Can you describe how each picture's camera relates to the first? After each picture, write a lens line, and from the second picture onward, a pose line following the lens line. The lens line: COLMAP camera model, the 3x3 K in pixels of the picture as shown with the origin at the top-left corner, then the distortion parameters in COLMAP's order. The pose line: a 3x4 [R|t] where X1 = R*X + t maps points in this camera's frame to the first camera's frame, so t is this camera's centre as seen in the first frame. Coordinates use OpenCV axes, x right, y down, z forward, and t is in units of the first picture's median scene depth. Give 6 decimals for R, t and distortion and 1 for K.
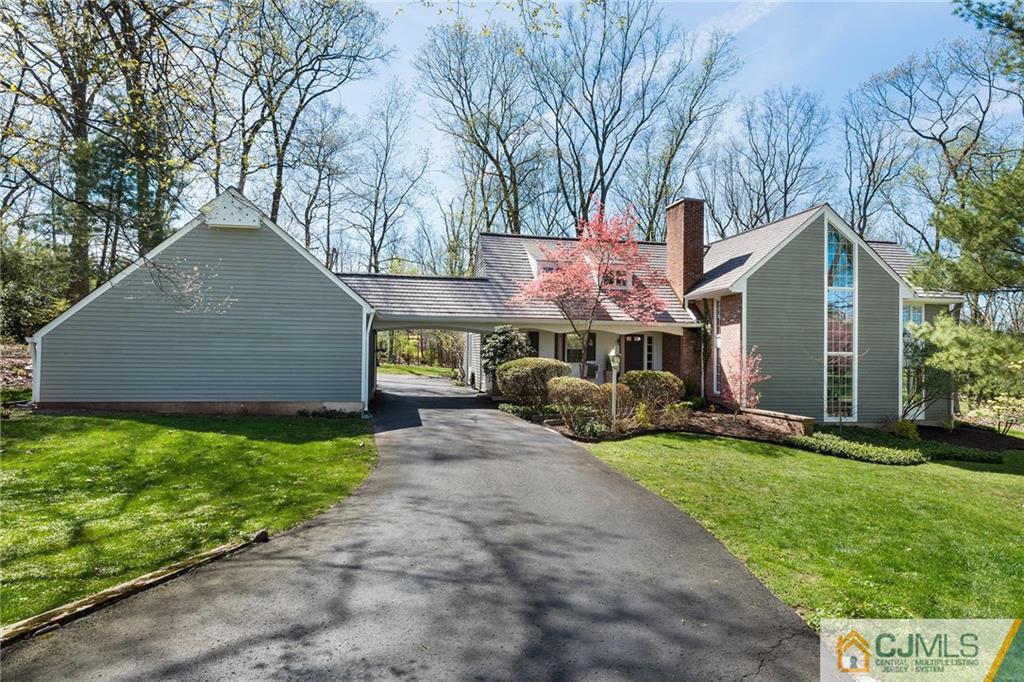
lens RADIAL K [[599.1, 0, 510.0], [0, 599.1, 338.4], [0, 0, 1]] dist [-0.000439, -0.000157]
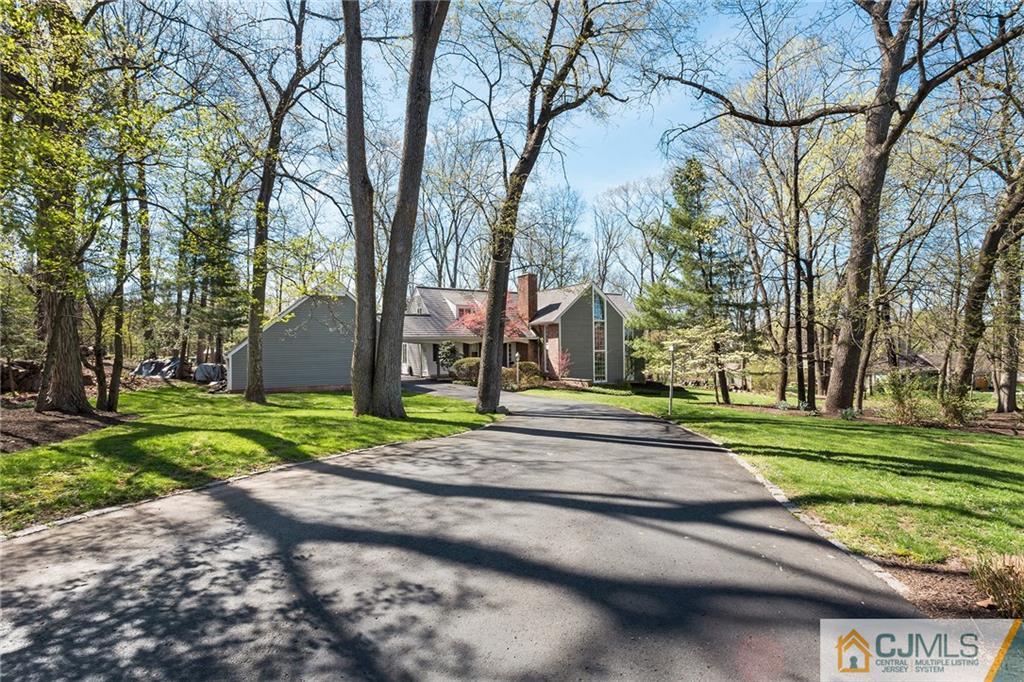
lens RADIAL K [[493.6, 0, 513.5], [0, 493.6, 341.2], [0, 0, 1]] dist [-0.006911, -0.000557]
pose [[0.937661, -0.019038, 0.347030, -0.341146], [0.016107, 0.999806, 0.011328, -0.033191], [-0.347179, -0.005032, 0.937786, -0.533683]]
